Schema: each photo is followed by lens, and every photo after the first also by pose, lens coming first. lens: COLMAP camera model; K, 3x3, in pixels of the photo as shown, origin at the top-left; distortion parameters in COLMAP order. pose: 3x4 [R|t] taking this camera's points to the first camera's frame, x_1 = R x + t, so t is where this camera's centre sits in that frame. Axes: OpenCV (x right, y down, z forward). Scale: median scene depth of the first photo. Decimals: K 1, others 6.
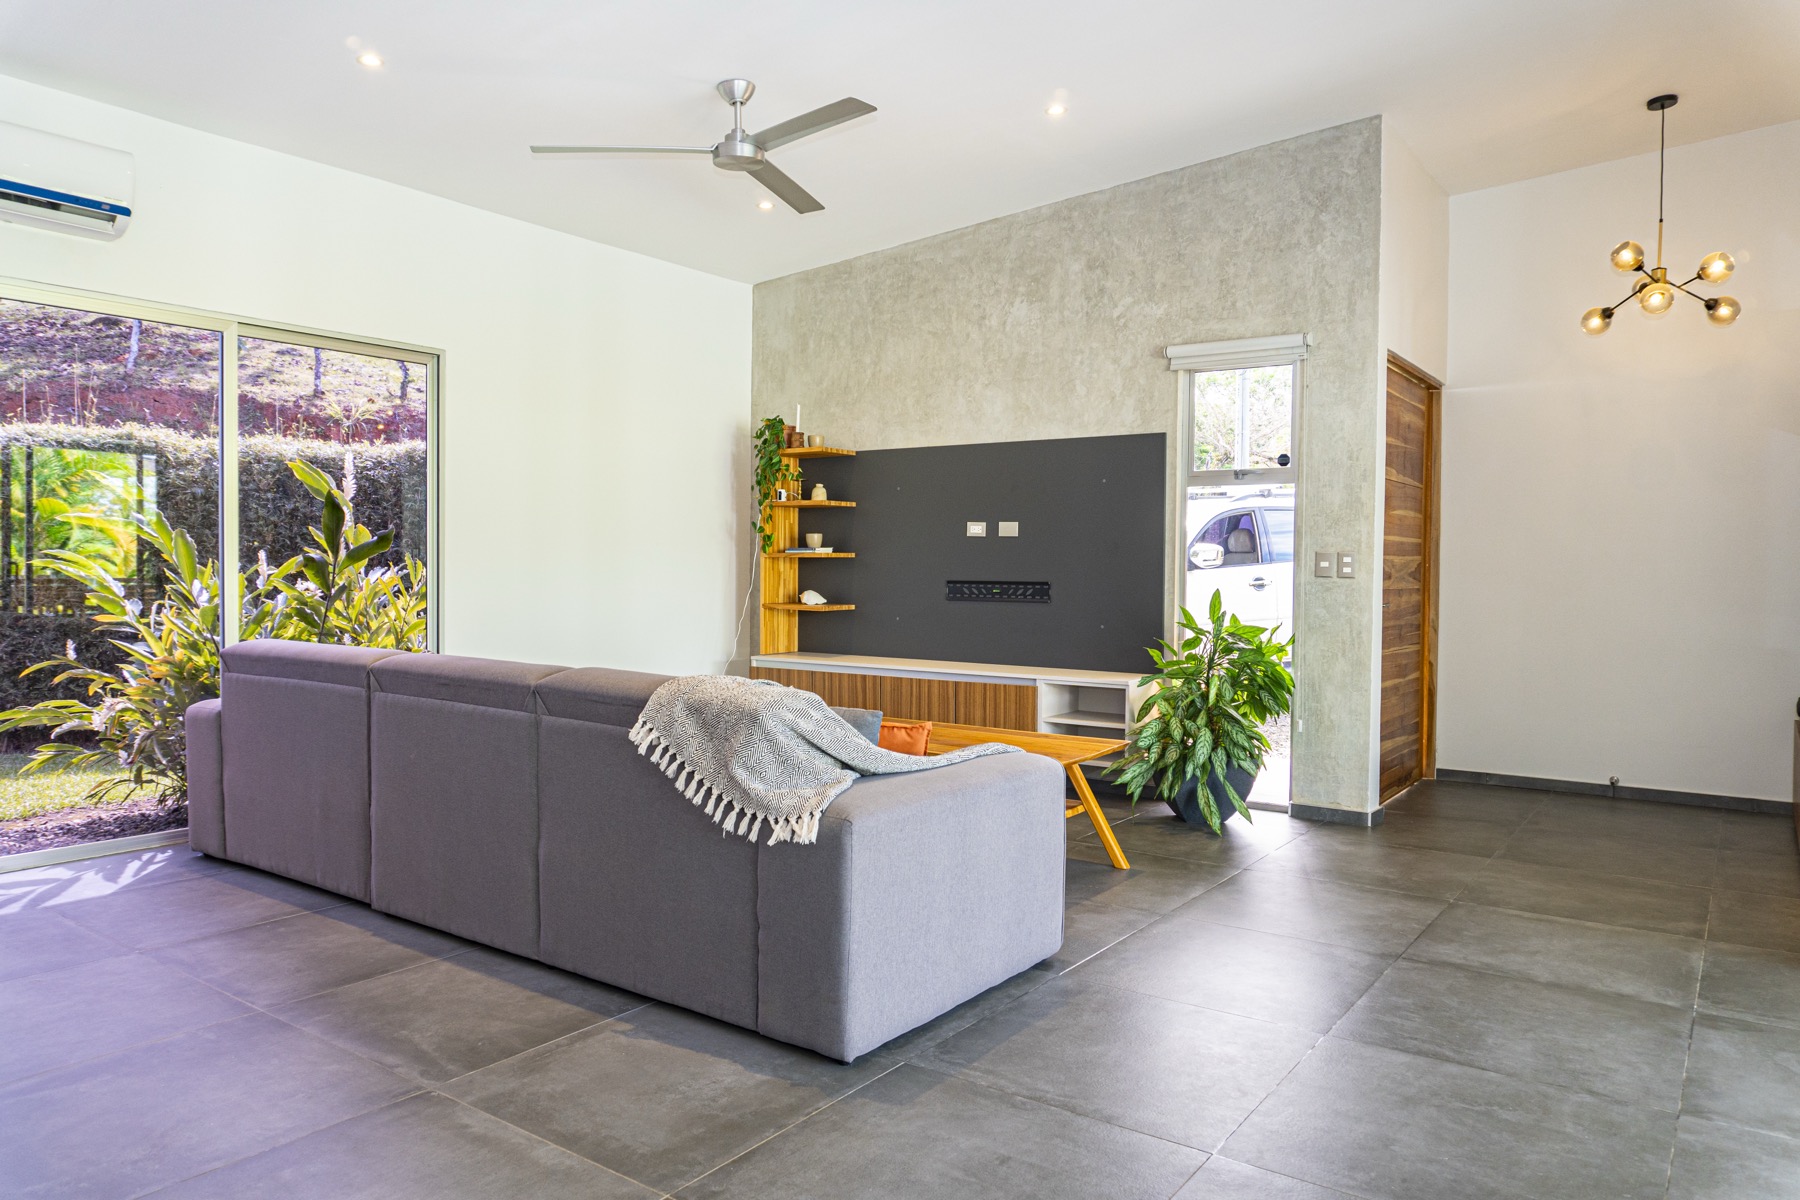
lens RADIAL K [[1235.9, 0, 754.7], [0, 1235.9, 605.6], [0, 0, 1]] dist [-0.017908, -0.001030]
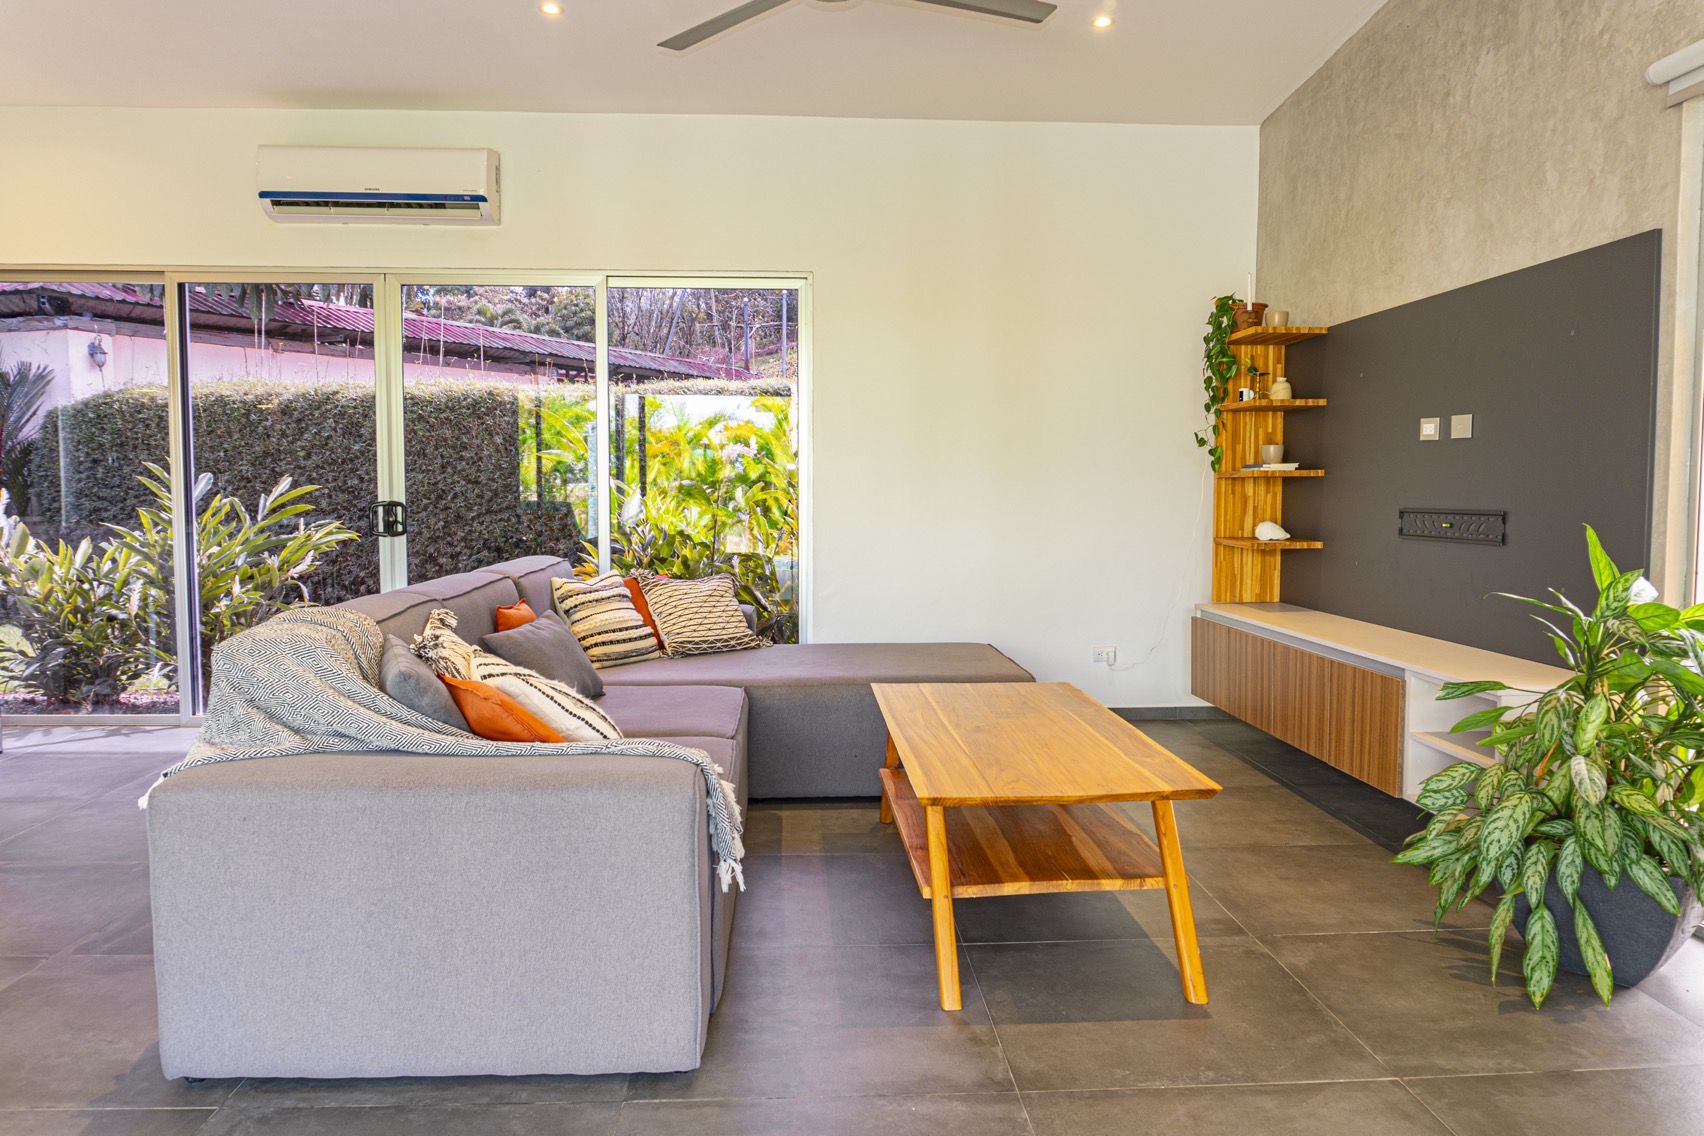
lens RADIAL K [[1140.9, 0, 846.0], [0, 1140.9, 569.7], [0, 0, 1]] dist [-0.021119, -0.002913]
pose [[0.663697, 0.045452, -0.746620, 0.436311], [-0.020654, 0.998885, 0.042449, -0.007695], [0.747717, -0.012752, 0.663895, 0.391555]]
